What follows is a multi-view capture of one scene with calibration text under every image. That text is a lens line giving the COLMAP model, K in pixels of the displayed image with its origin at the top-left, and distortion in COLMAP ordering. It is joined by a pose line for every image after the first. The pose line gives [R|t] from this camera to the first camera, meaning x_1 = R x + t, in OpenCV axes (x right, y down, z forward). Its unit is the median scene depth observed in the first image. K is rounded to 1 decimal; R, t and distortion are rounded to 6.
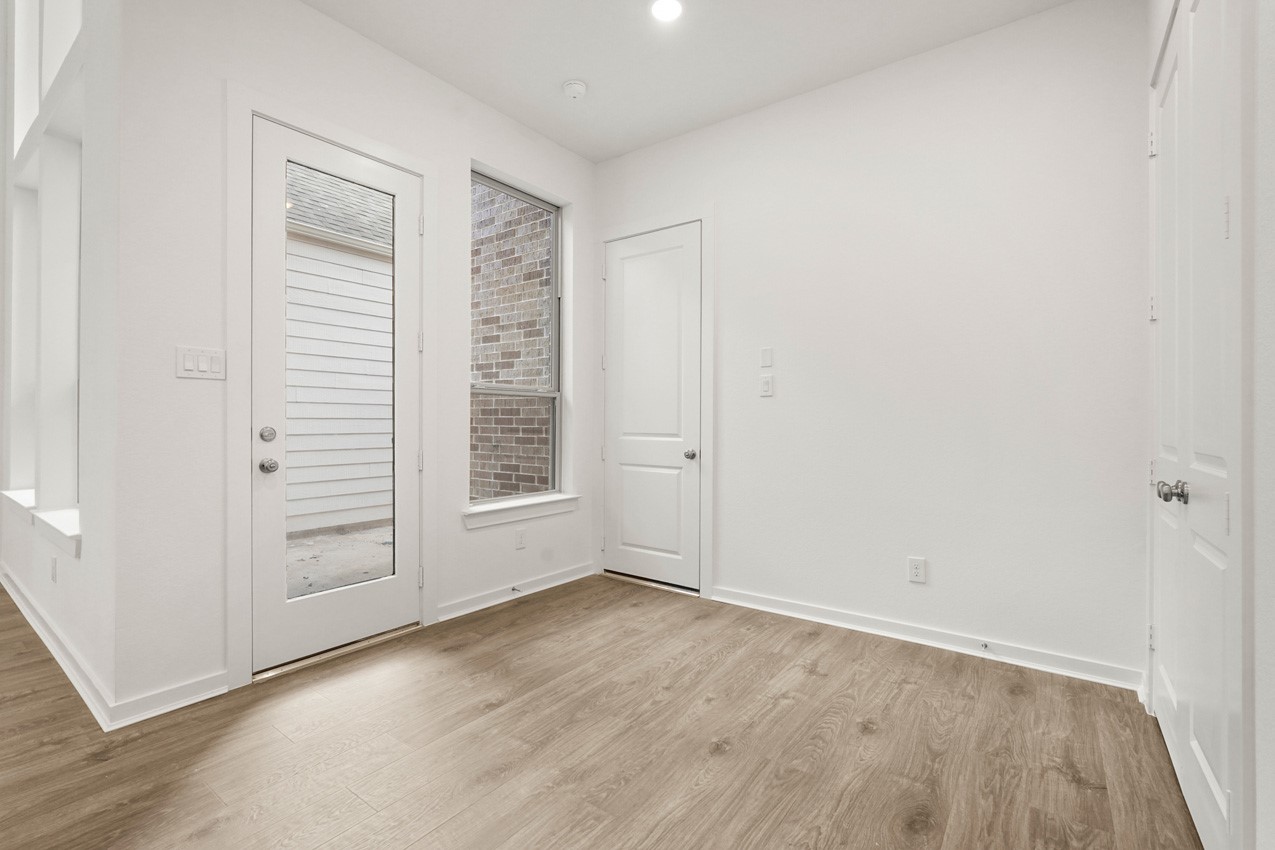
lens RADIAL K [[567.0, 0, 632.7], [0, 567.0, 421.3], [0, 0, 1]] dist [-0.024112, 0.008336]
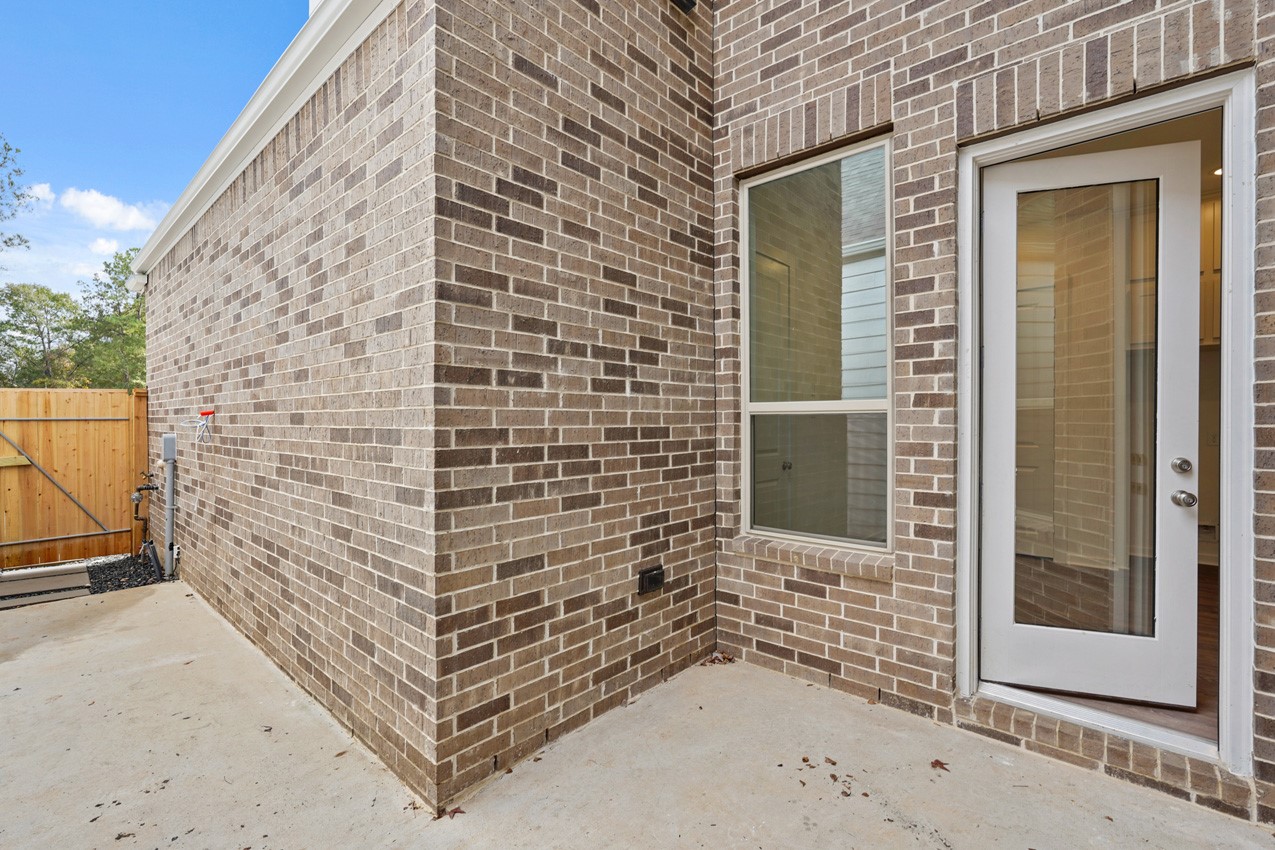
lens RADIAL K [[567.0, 0, 637.1], [0, 567.0, 427.6], [0, 0, 1]] dist [-0.024112, 0.008336]
pose [[0.087388, -0.016277, 0.996041, -0.852397], [0.006914, 0.999852, 0.015732, -0.032287], [-0.996150, 0.005512, 0.087488, 0.955575]]
